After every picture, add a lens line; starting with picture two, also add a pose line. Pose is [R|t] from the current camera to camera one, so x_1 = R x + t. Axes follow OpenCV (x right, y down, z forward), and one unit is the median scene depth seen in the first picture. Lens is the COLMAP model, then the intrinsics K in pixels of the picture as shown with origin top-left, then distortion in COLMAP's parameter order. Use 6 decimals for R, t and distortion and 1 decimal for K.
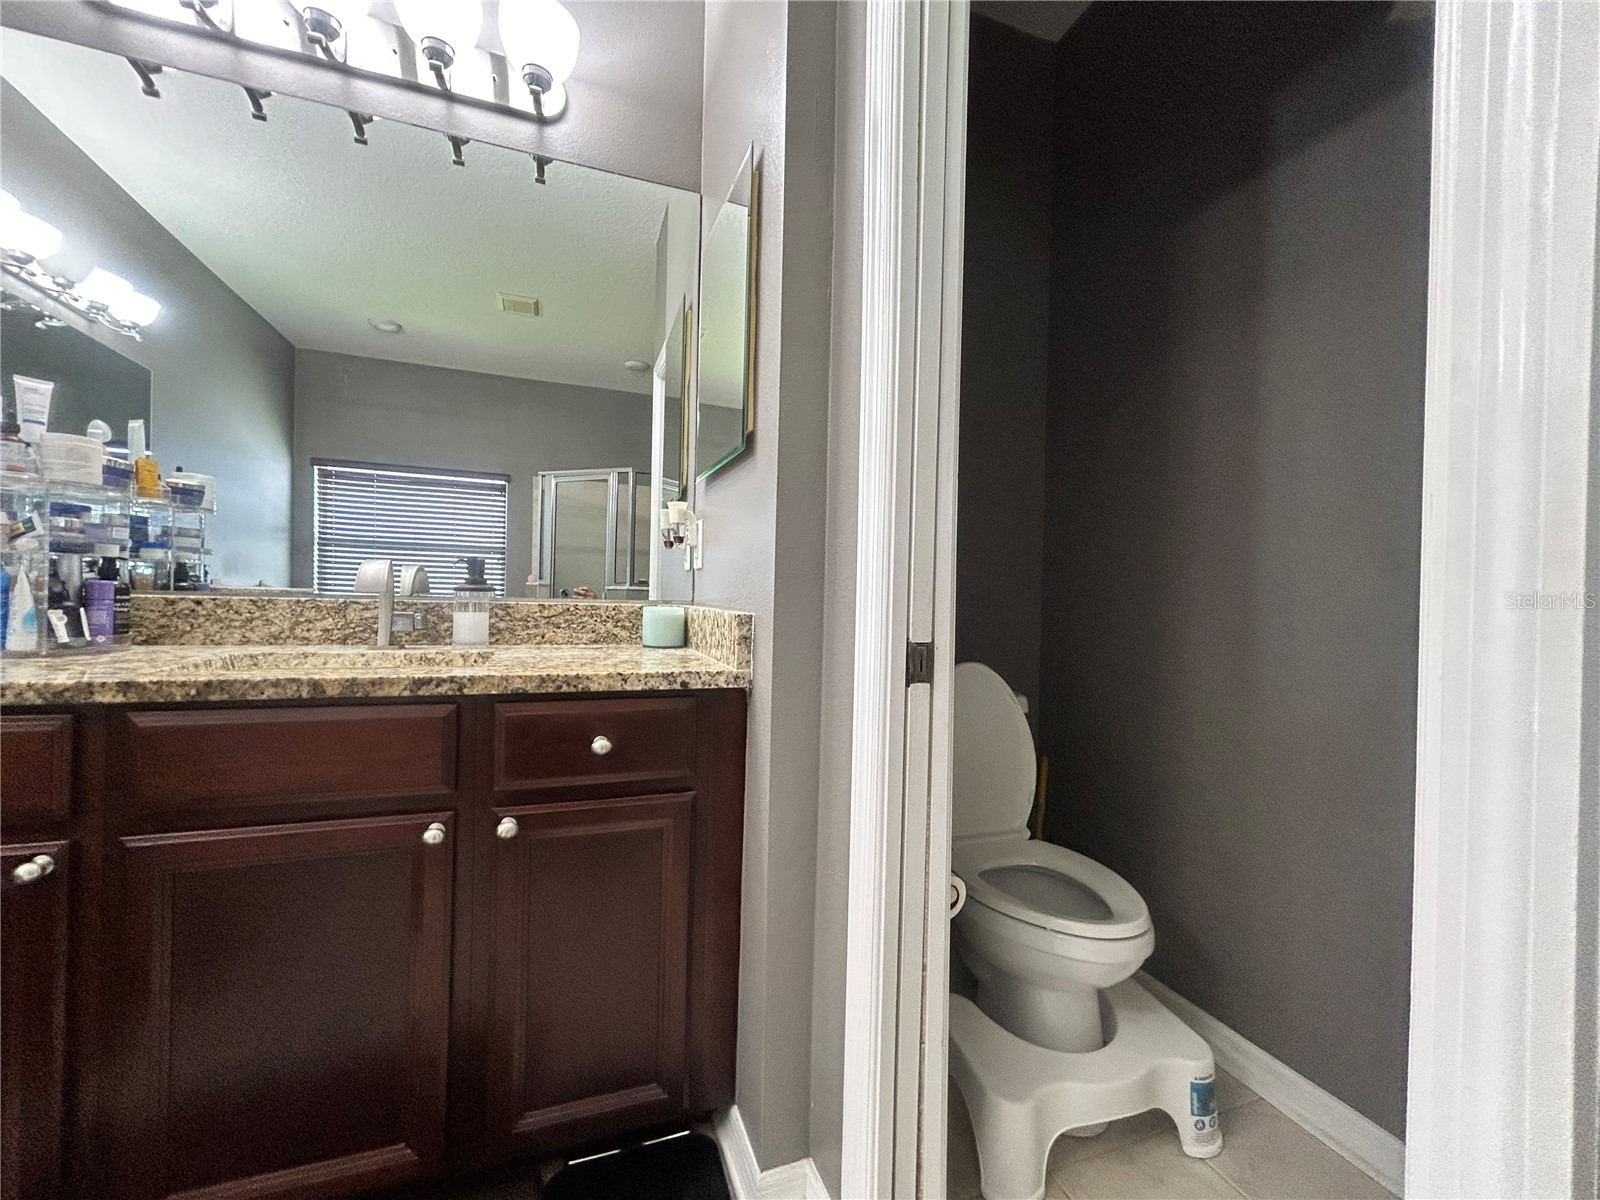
lens RADIAL K [[642.3, 0, 799.1], [0, 642.3, 603.0], [0, 0, 1]] dist [-0.003348, 0.000585]
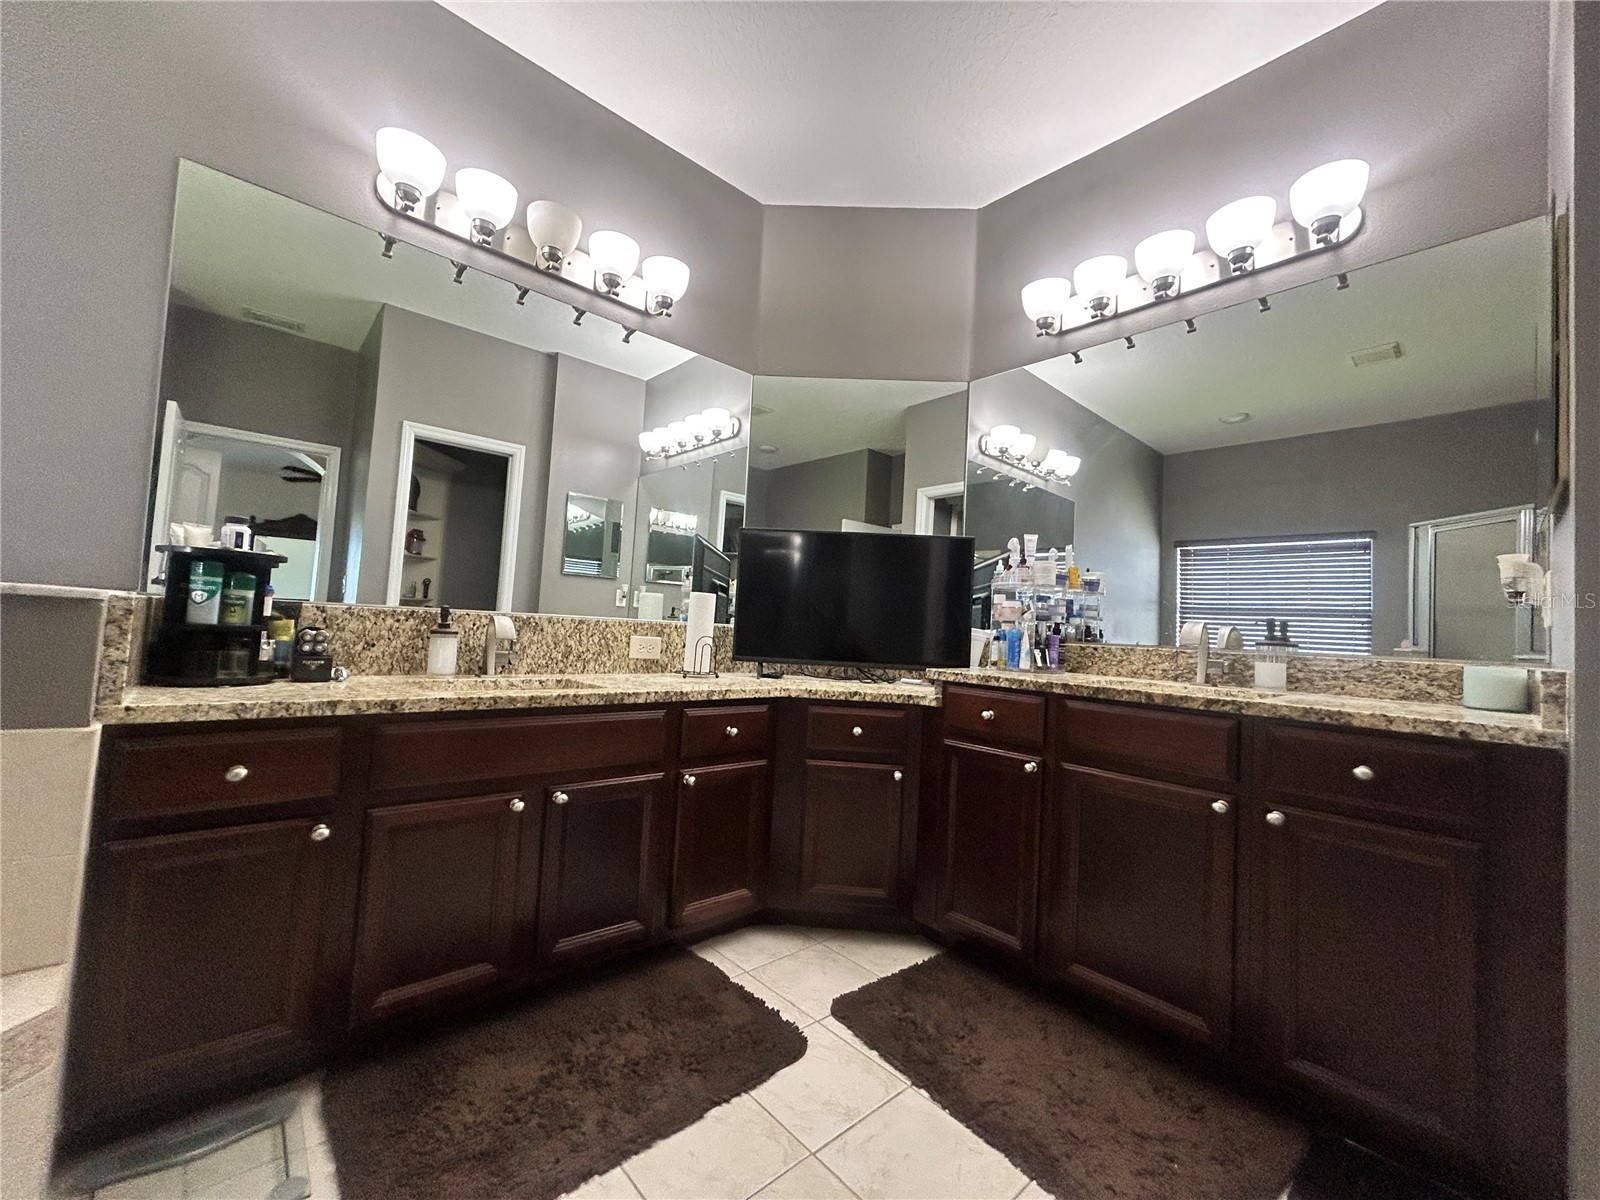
lens RADIAL K [[642.3, 0, 795.1], [0, 642.3, 599.8], [0, 0, 1]] dist [-0.003348, 0.000585]
pose [[0.367166, -0.049504, -0.928837, 0.340245], [-0.051741, 0.995950, -0.073534, 0.034446], [0.928715, 0.075058, 0.363118, -0.349760]]
